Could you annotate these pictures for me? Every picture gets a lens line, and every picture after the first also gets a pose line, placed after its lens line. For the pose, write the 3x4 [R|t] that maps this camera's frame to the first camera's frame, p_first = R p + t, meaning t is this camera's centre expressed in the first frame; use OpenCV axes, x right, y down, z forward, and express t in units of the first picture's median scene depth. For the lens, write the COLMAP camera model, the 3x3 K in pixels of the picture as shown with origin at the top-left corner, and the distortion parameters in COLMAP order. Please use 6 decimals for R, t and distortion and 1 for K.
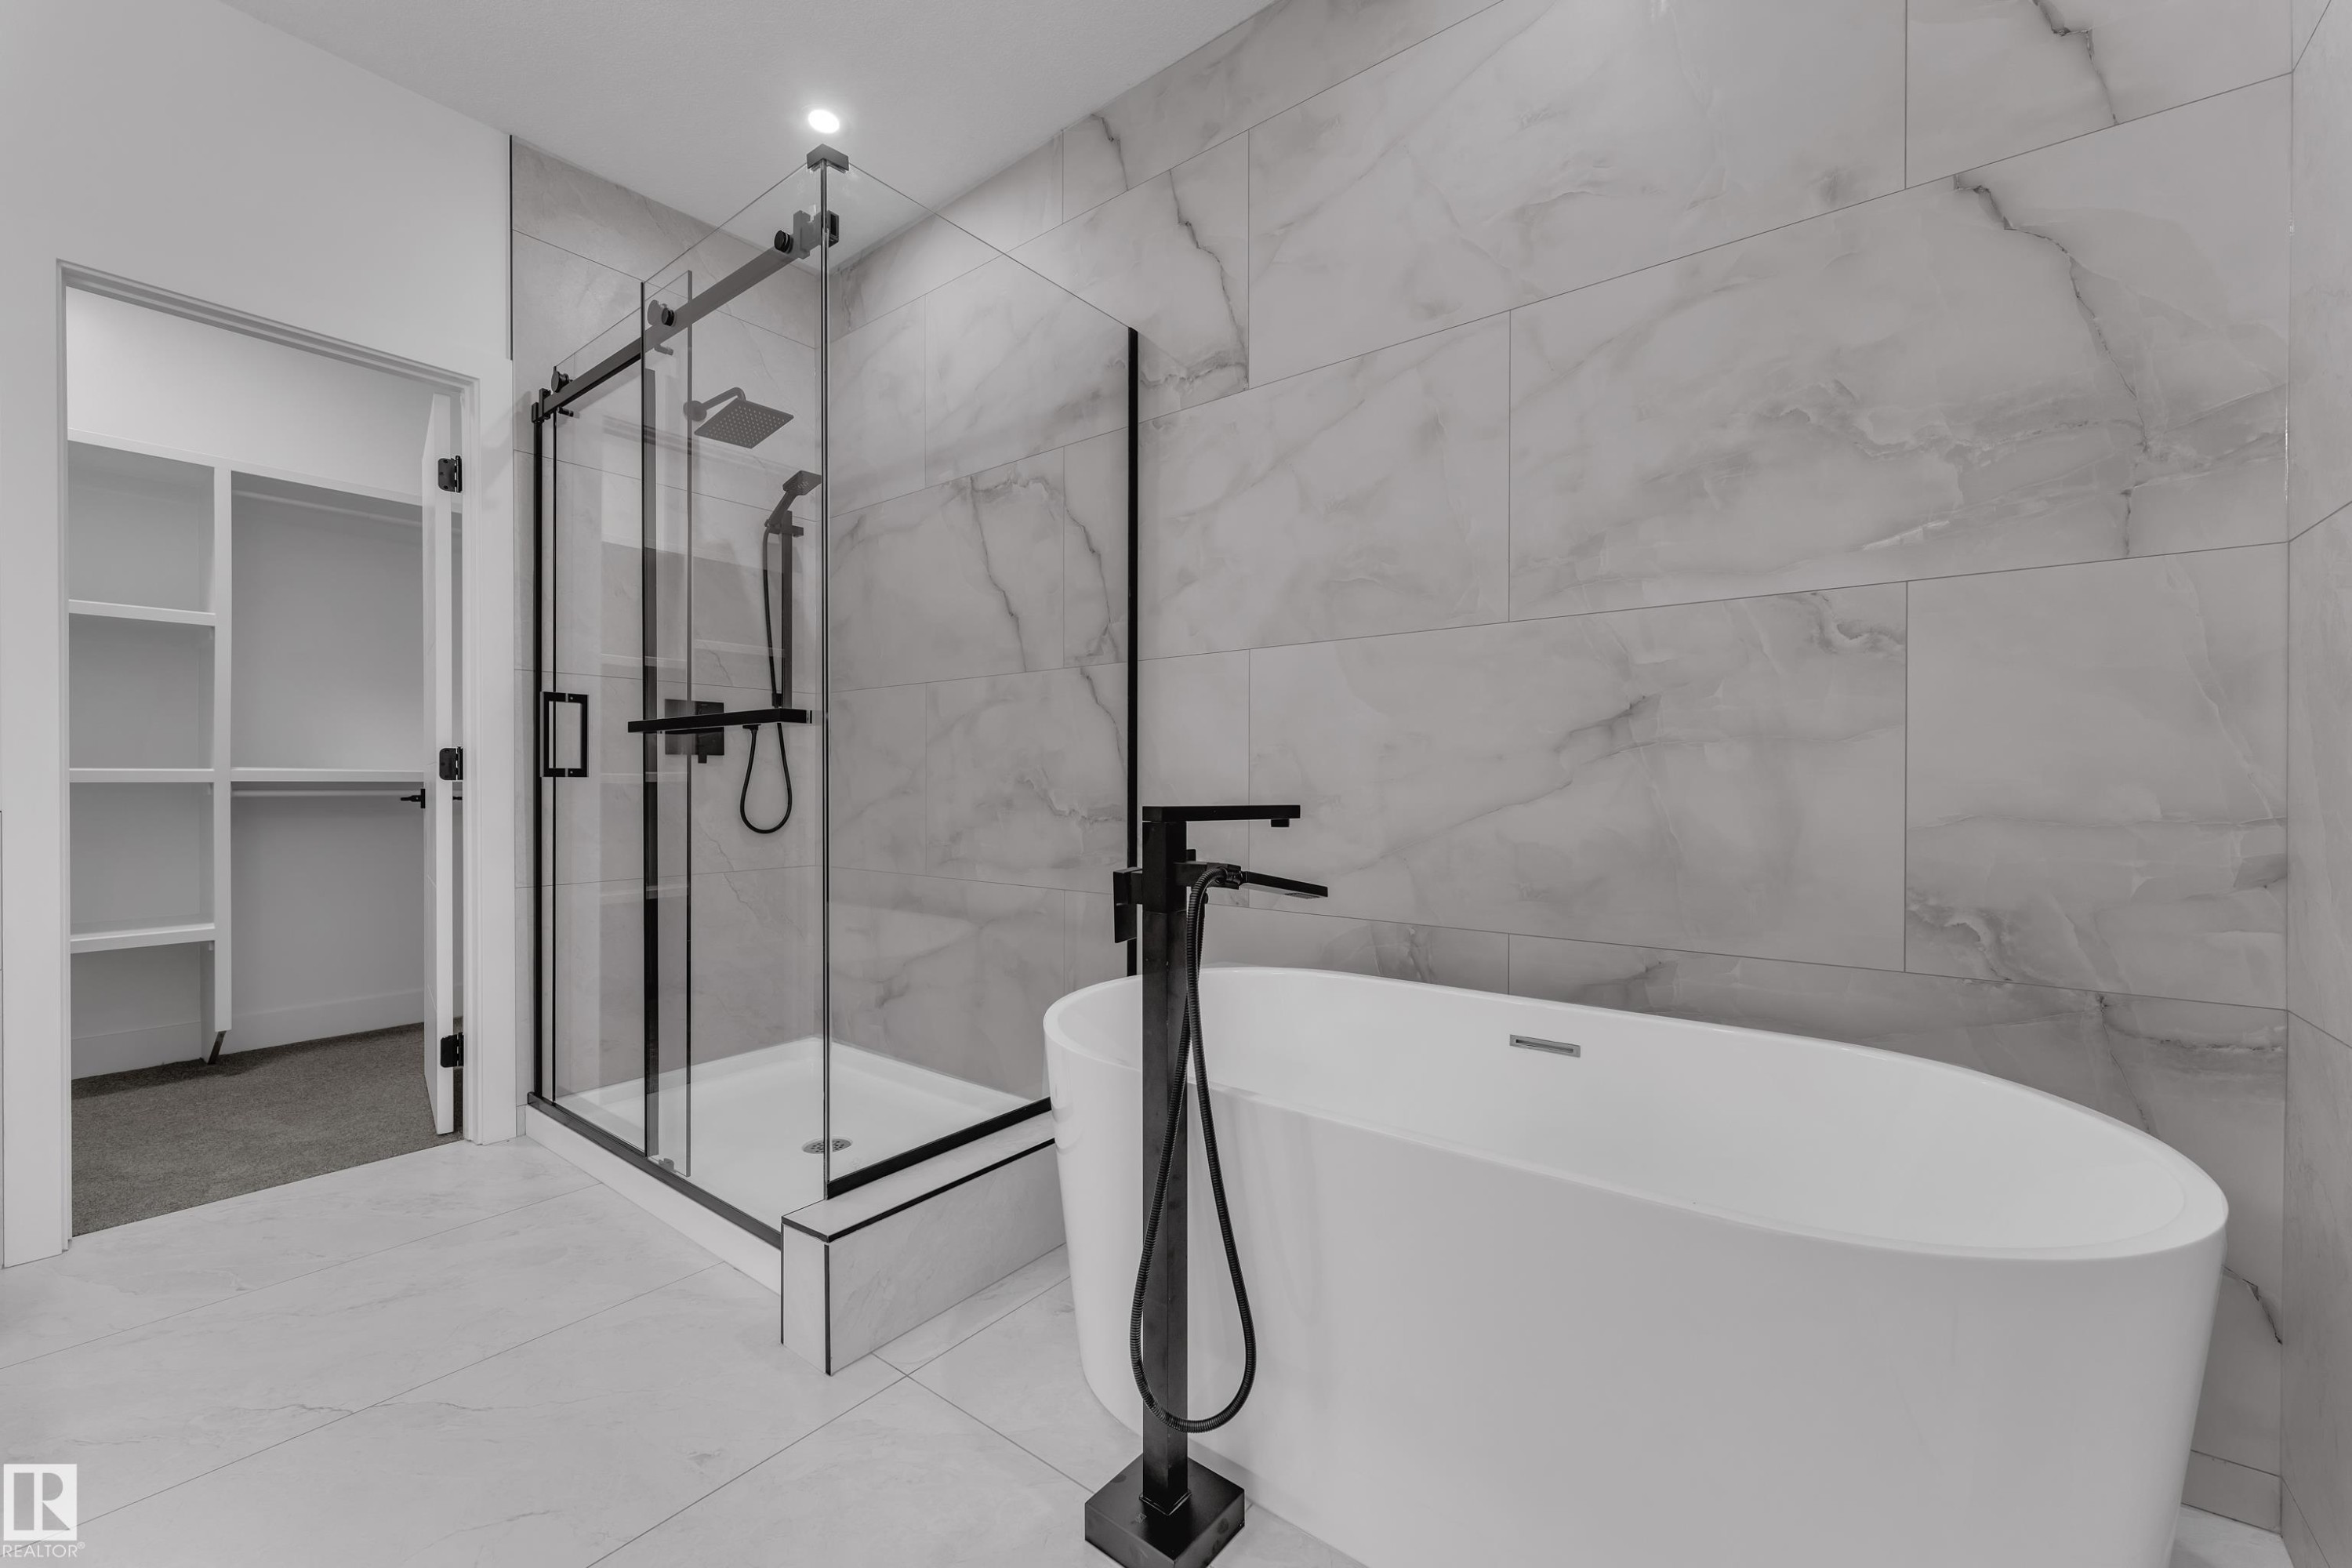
lens RADIAL K [[943.6, 0, 1163.1], [0, 943.6, 791.1], [0, 0, 1]] dist [0.002251, -0.000147]
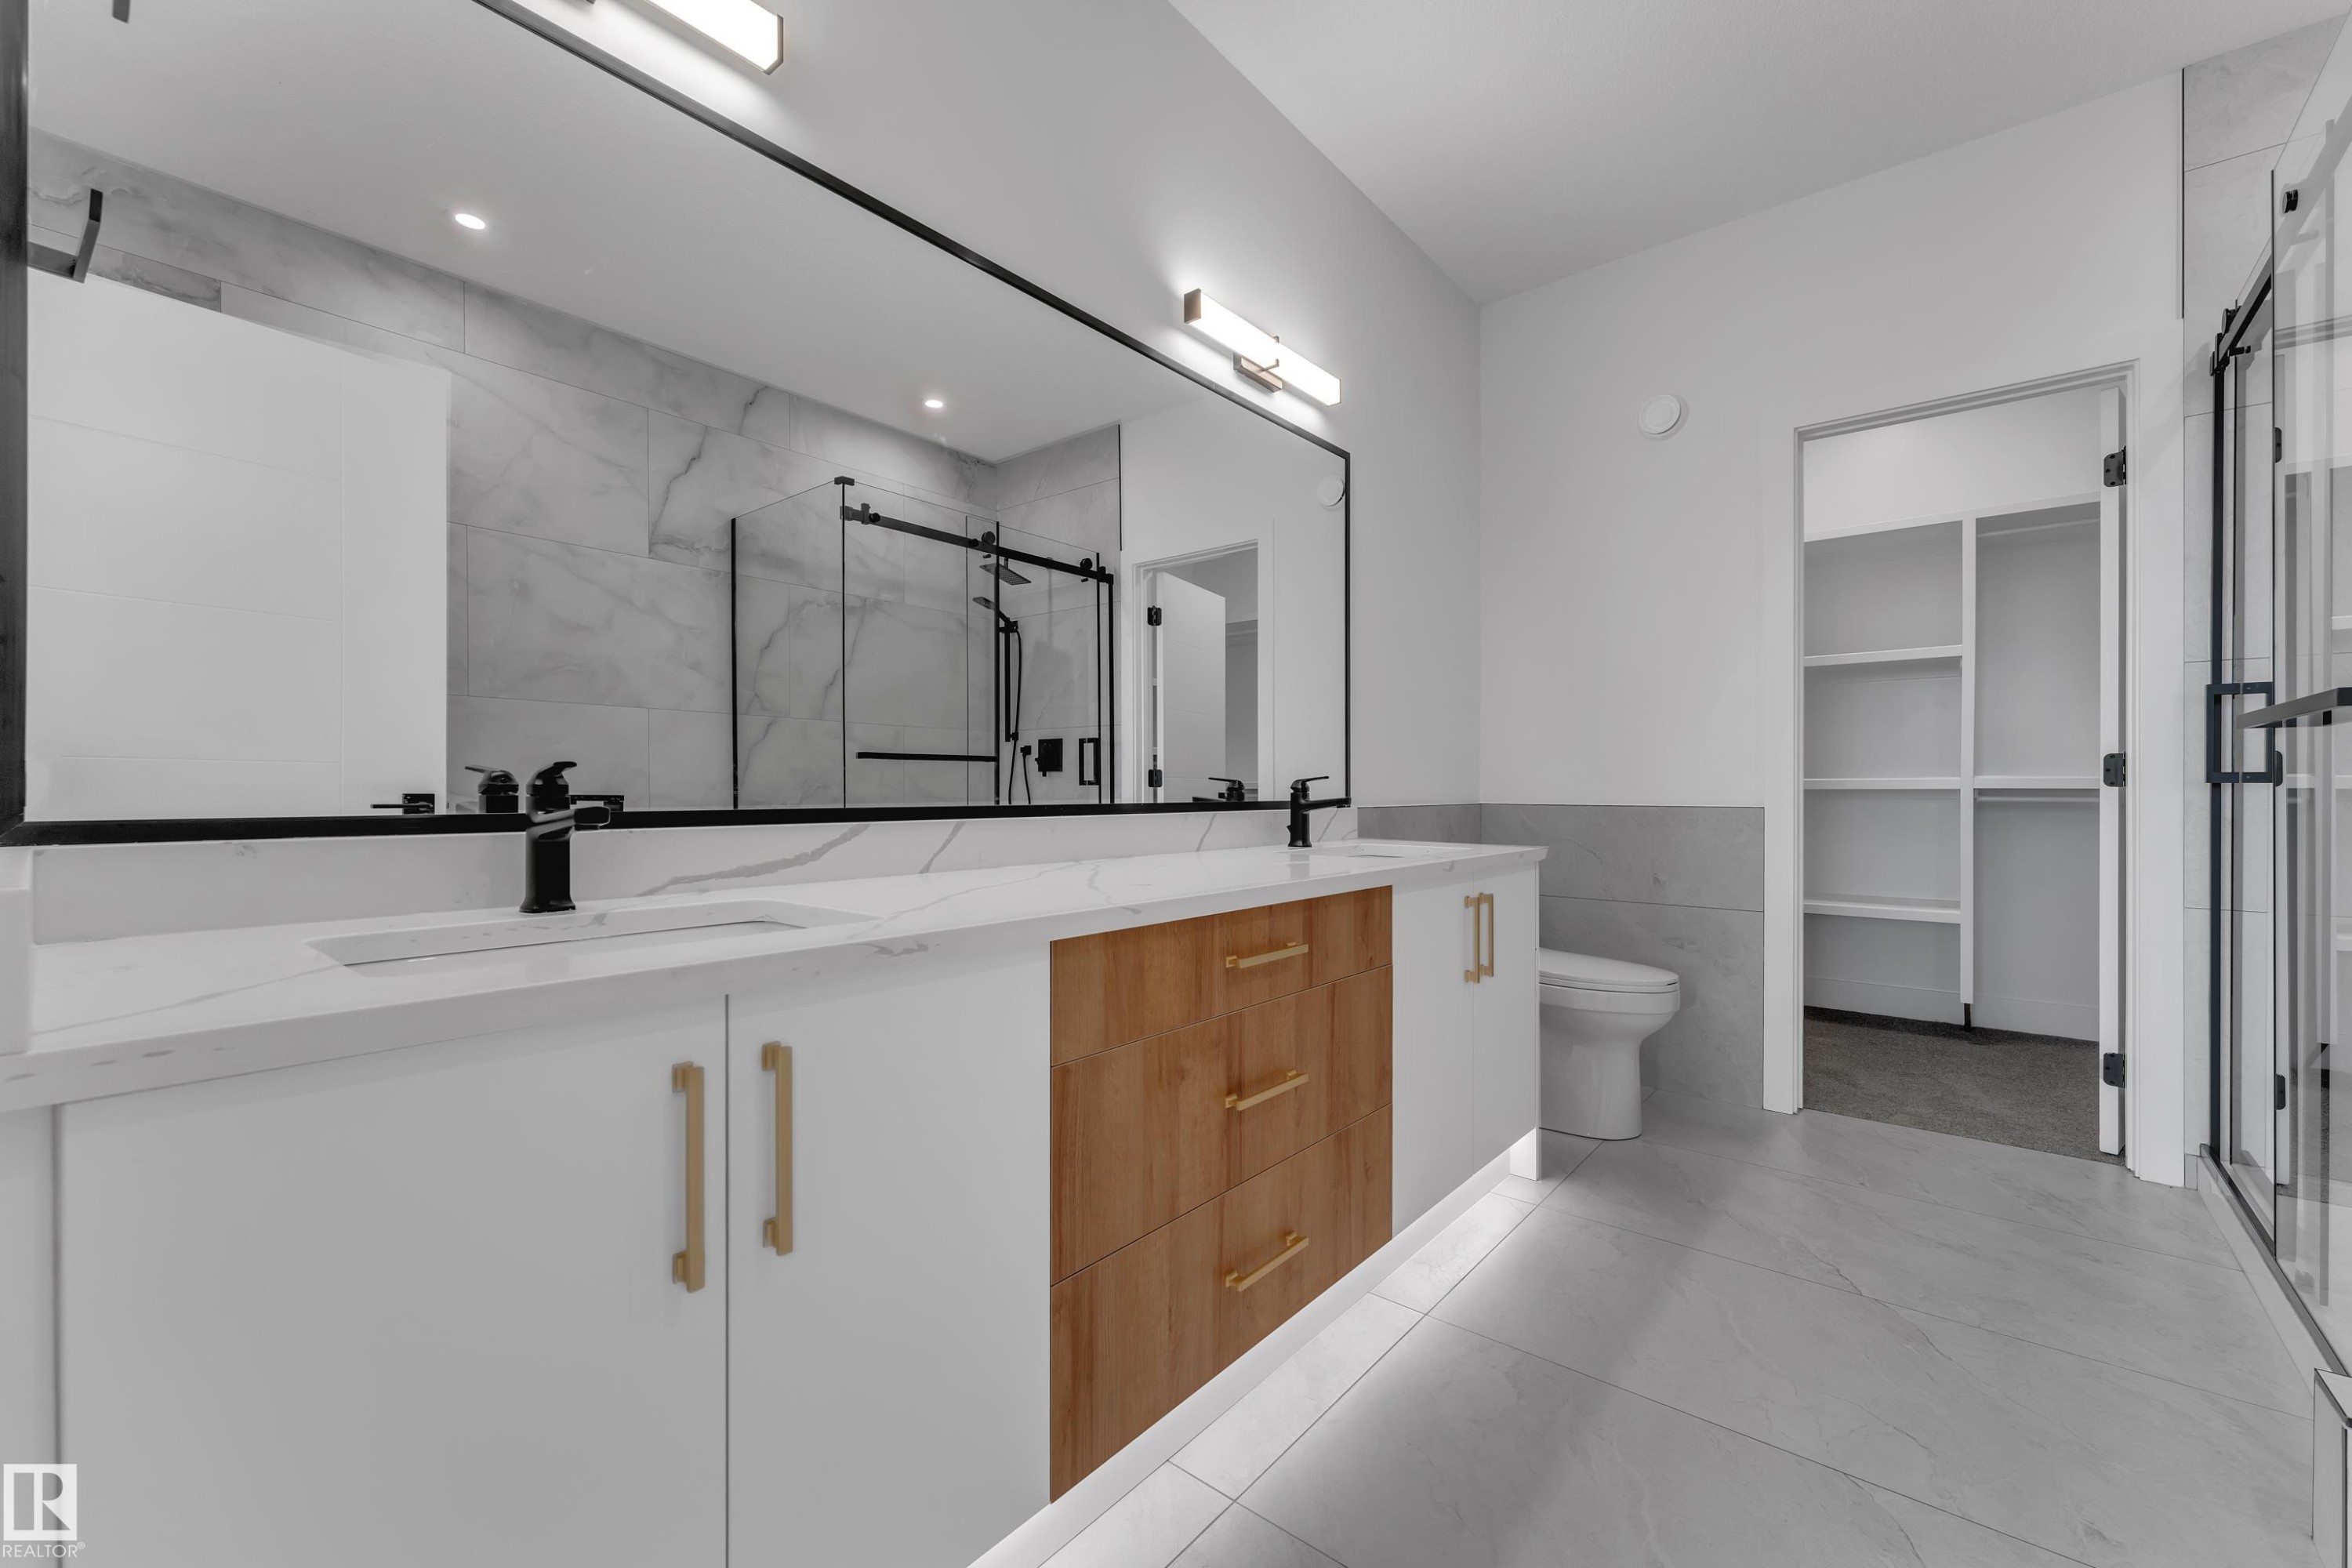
lens RADIAL K [[943.6, 0, 1158.1], [0, 943.6, 790.6], [0, 0, 1]] dist [0.002251, -0.000147]
pose [[-0.044121, 0.002891, -0.999022, 0.247871], [-0.010082, 0.999944, 0.003339, -0.000785], [0.998975, 0.010219, -0.044090, 0.071089]]
